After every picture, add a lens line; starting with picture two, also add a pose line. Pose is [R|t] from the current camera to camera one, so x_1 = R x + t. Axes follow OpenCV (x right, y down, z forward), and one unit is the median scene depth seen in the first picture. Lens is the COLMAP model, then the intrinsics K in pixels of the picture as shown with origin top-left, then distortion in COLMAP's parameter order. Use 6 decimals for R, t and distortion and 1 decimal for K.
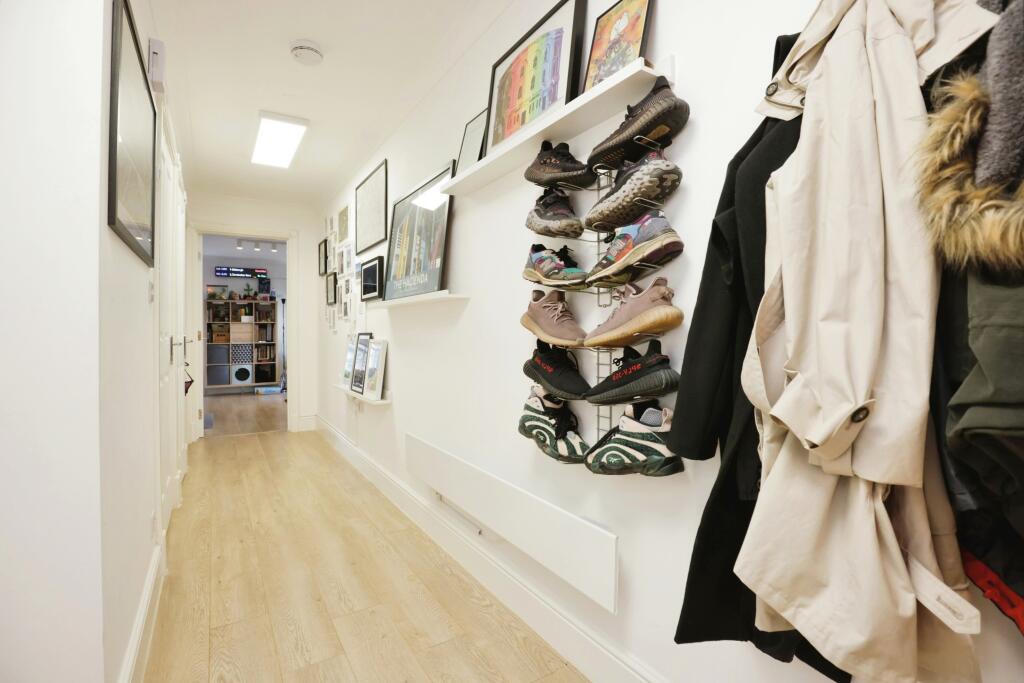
lens RADIAL K [[466.7, 0, 512.0], [0, 466.7, 335.1], [0, 0, 1]] dist [-0.001469, 0.000079]
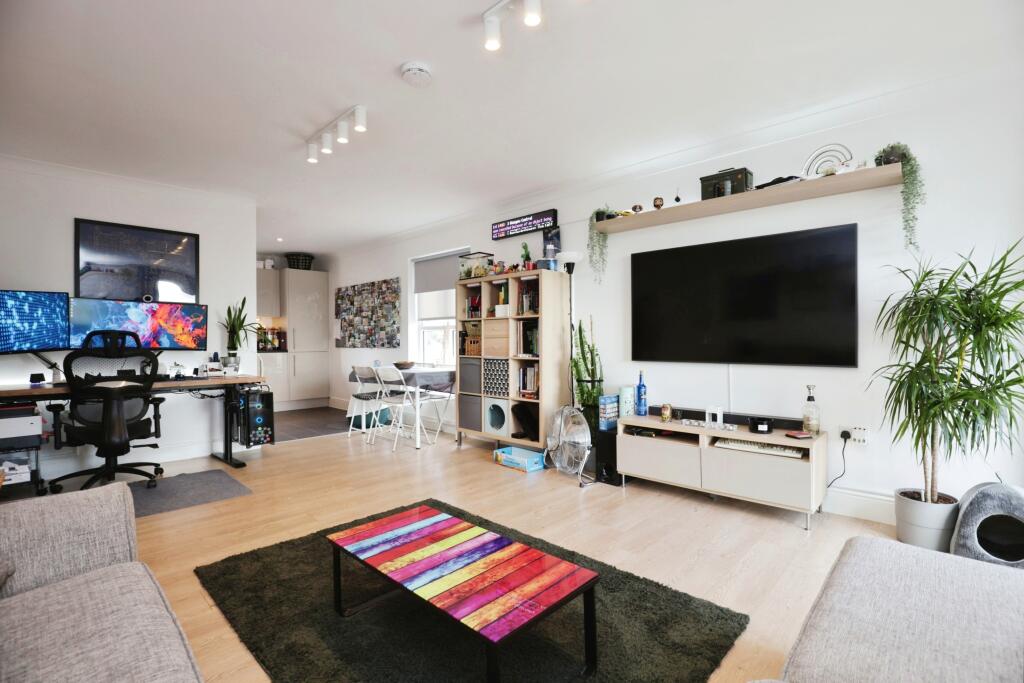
lens RADIAL K [[466.7, 0, 512.0], [0, 466.7, 335.1], [0, 0, 1]] dist [-0.001469, 0.000079]
pose [[0.239619, -0.009626, -0.970819, -0.055228], [0.003522, 0.999953, -0.009045, -0.003335], [0.970861, -0.001252, 0.239641, 0.884002]]
